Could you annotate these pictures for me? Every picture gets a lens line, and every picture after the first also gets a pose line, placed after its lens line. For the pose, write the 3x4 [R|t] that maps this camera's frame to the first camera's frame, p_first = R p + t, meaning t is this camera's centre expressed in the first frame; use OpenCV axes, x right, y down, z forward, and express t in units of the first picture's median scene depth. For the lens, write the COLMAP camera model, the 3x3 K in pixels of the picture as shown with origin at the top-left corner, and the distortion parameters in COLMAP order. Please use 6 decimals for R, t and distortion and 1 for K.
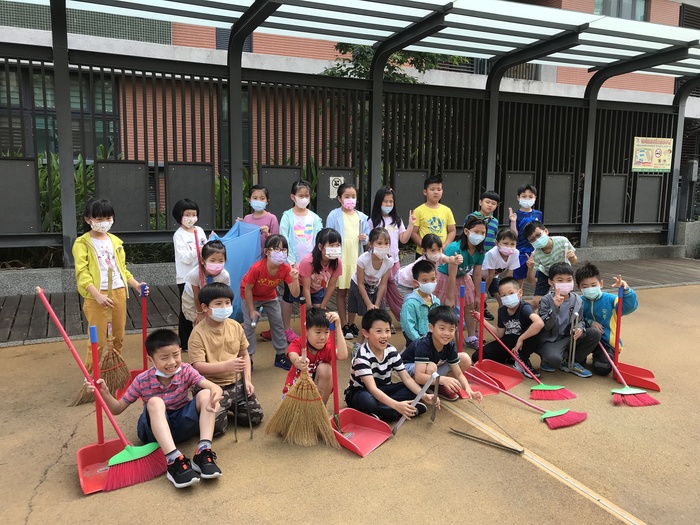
lens RADIAL K [[577.1, 0, 350.0], [0, 577.1, 262.5], [0, 0, 1]] dist [0.016870, -0.005638]
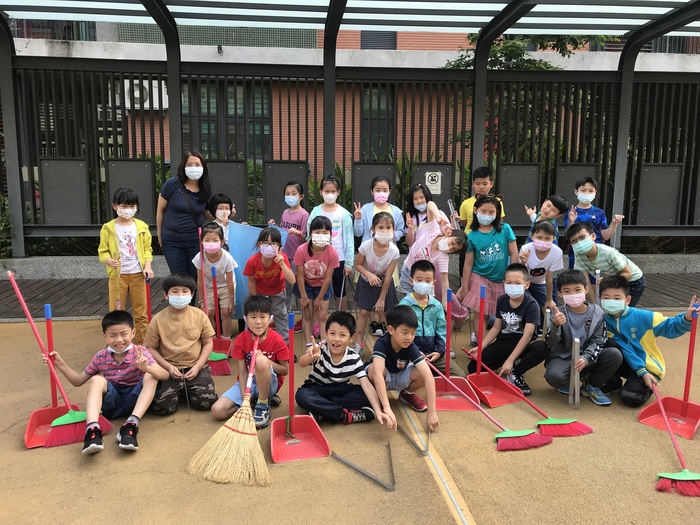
lens RADIAL K [[577.1, 0, 350.0], [0, 577.1, 262.5], [0, 0, 1]] dist [0.016870, -0.005638]
pose [[0.943367, 0.039330, -0.329410, 0.259605], [-0.037599, 0.999225, 0.011626, -0.004479], [0.329612, 0.001418, 0.944115, 0.059387]]
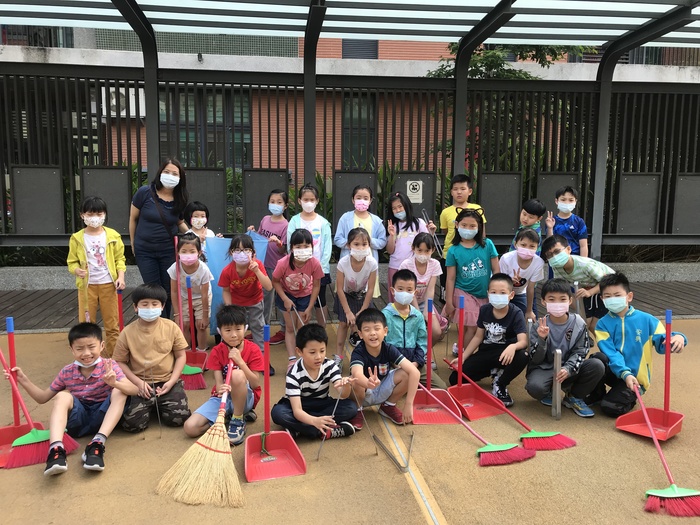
lens RADIAL K [[577.1, 0, 350.0], [0, 577.1, 262.5], [0, 0, 1]] dist [0.016870, -0.005638]
pose [[0.952725, 0.031436, -0.302205, 0.259086], [-0.034816, 0.999377, -0.005803, -0.004786], [0.301834, 0.016050, 0.953225, 0.077793]]
